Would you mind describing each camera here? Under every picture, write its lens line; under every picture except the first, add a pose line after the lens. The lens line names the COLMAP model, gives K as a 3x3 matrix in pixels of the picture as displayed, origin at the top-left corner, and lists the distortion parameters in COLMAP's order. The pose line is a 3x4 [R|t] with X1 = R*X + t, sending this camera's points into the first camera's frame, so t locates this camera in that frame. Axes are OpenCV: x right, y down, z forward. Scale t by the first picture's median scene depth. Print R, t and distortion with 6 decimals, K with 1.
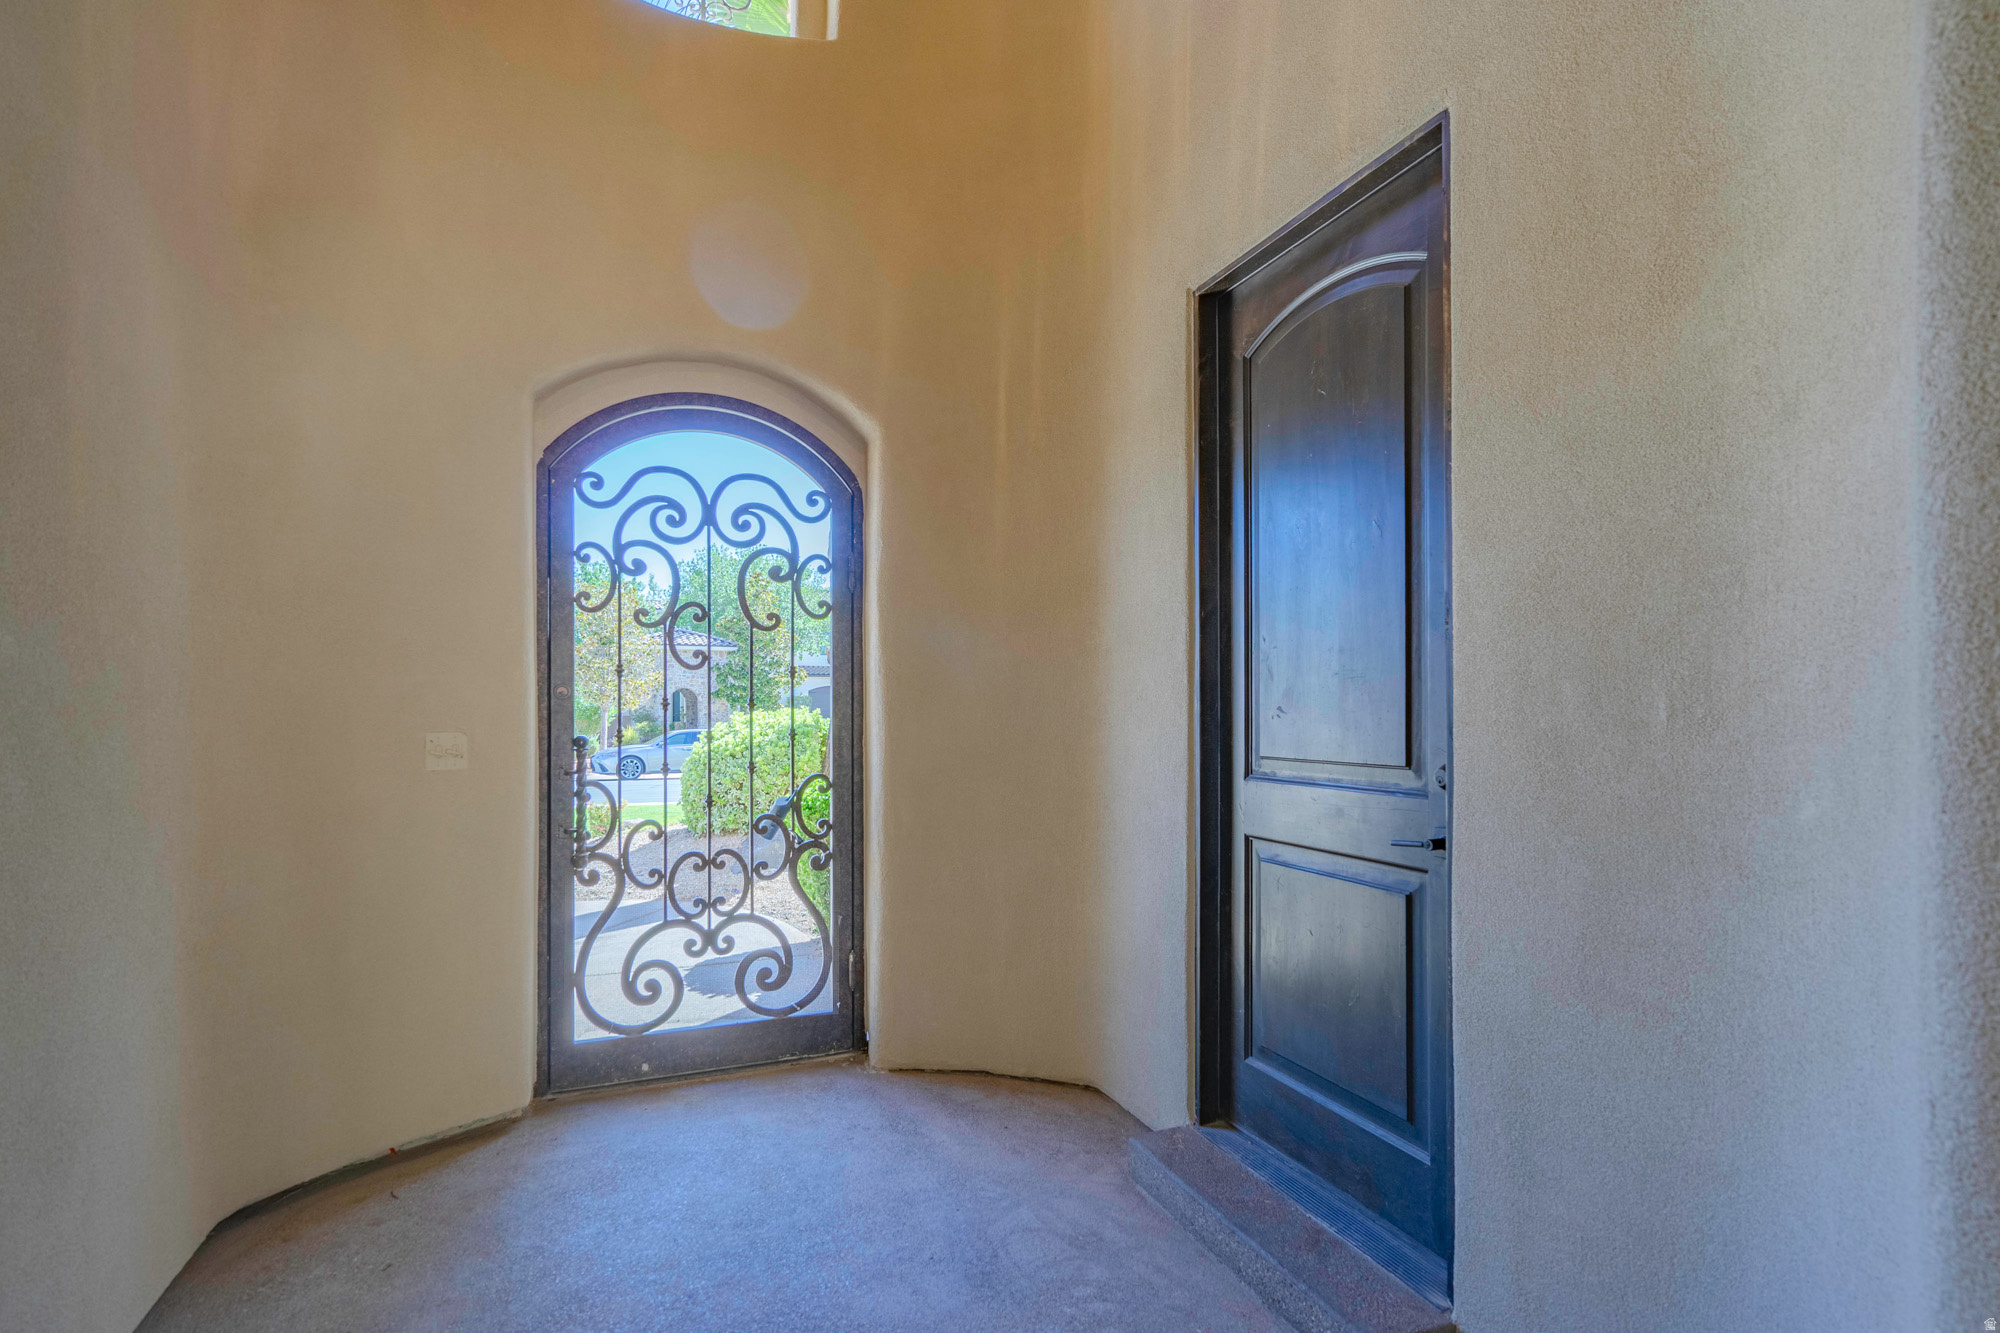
lens RADIAL K [[960.0, 0, 1002.0], [0, 960.0, 704.1], [0, 0, 1]] dist [0.001920, 0.001236]
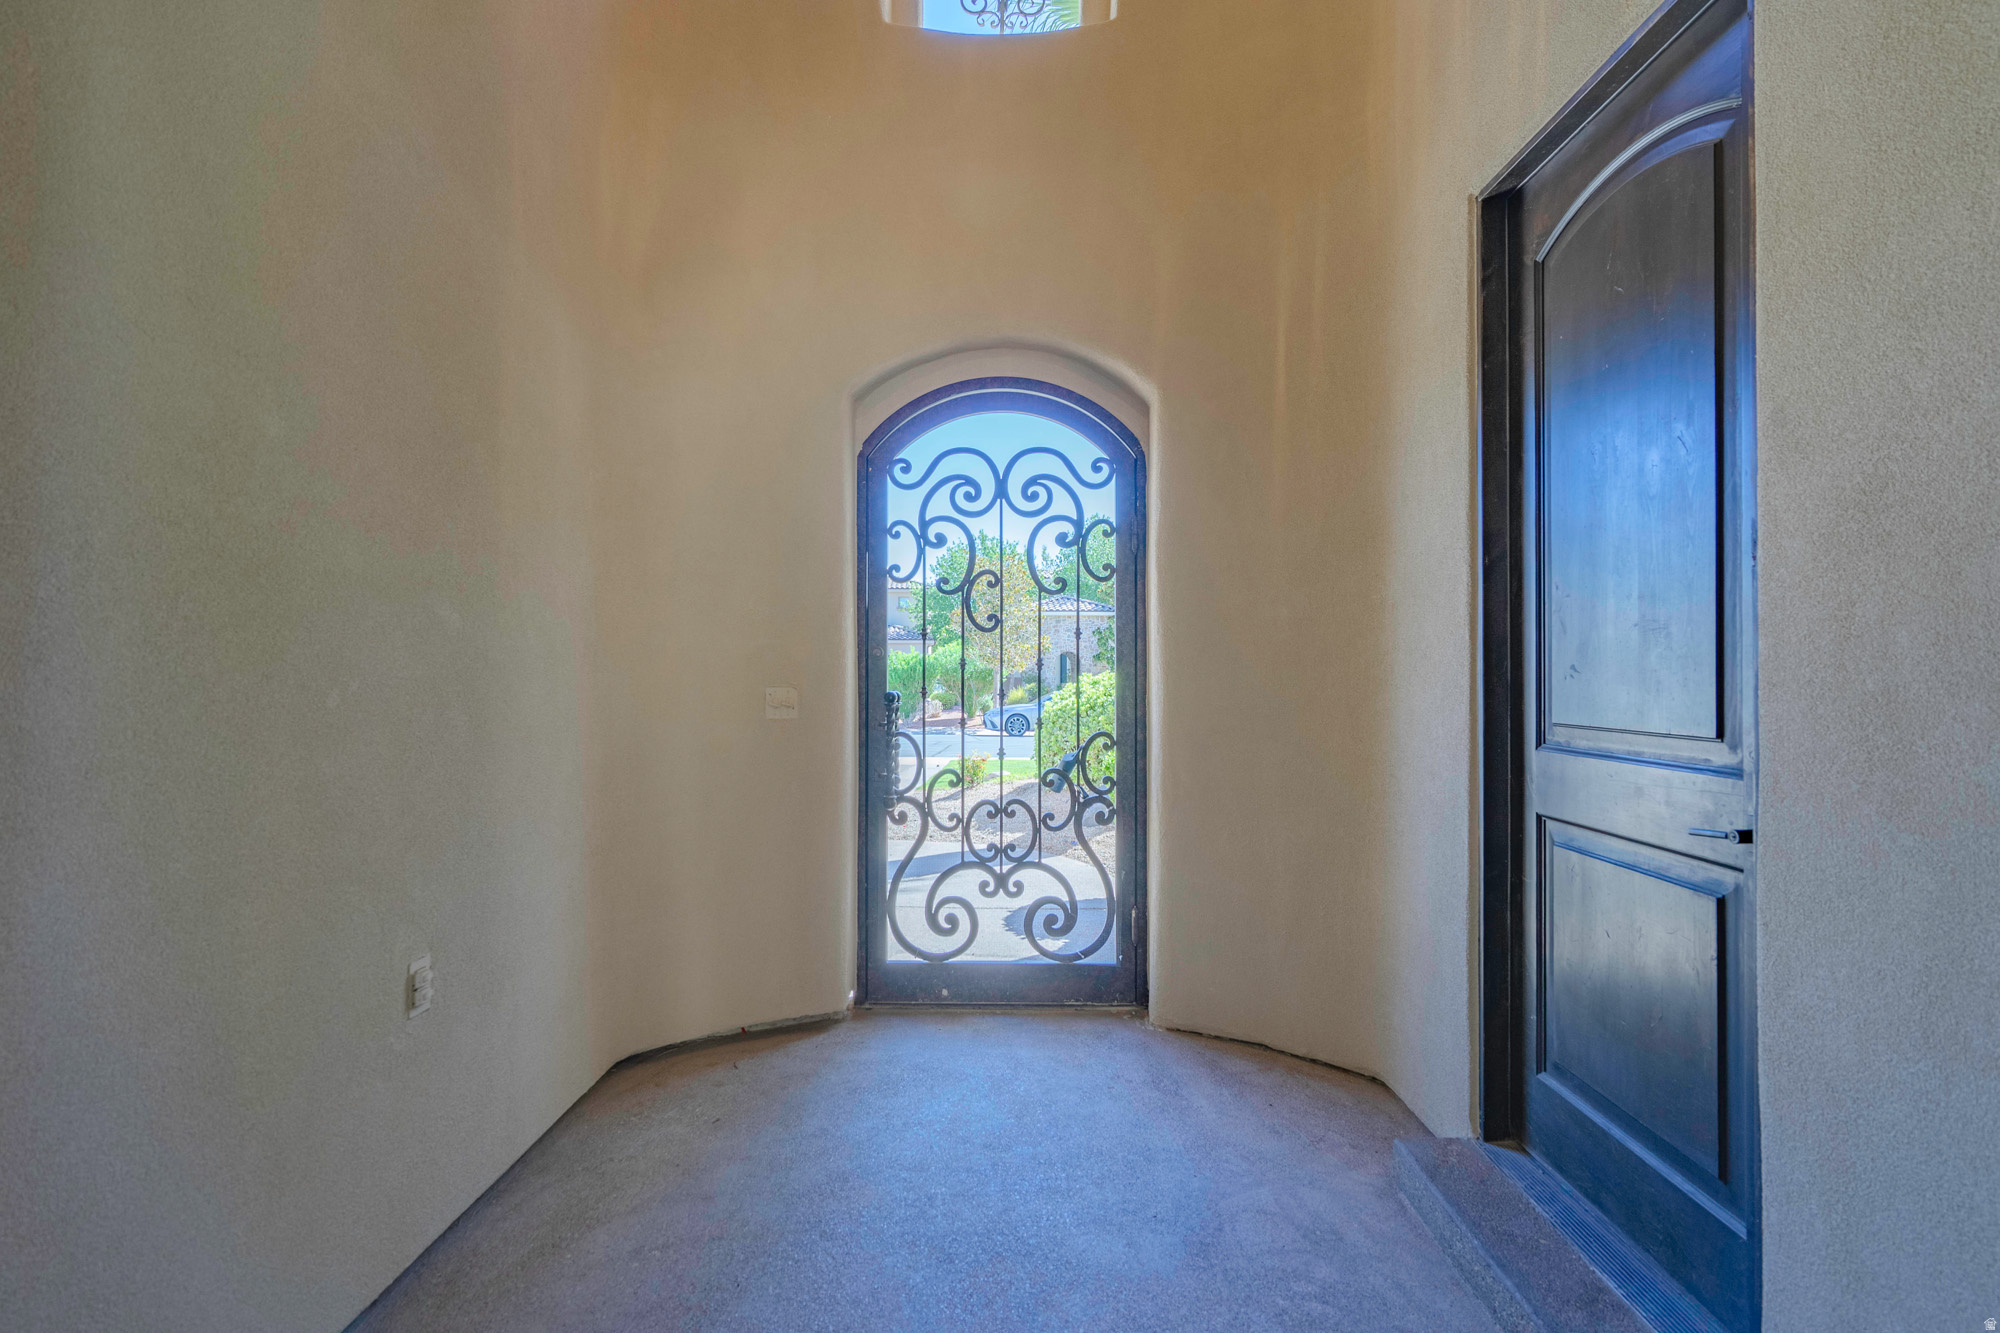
lens RADIAL K [[951.9, 0, 998.1], [0, 951.9, 664.8], [0, 0, 1]] dist [-0.000239, 0.002155]
pose [[0.917875, -0.000444, -0.396869, 0.142998], [-0.000621, 0.999997, -0.002556, 0.004370], [0.396869, 0.002592, 0.917872, 0.020580]]
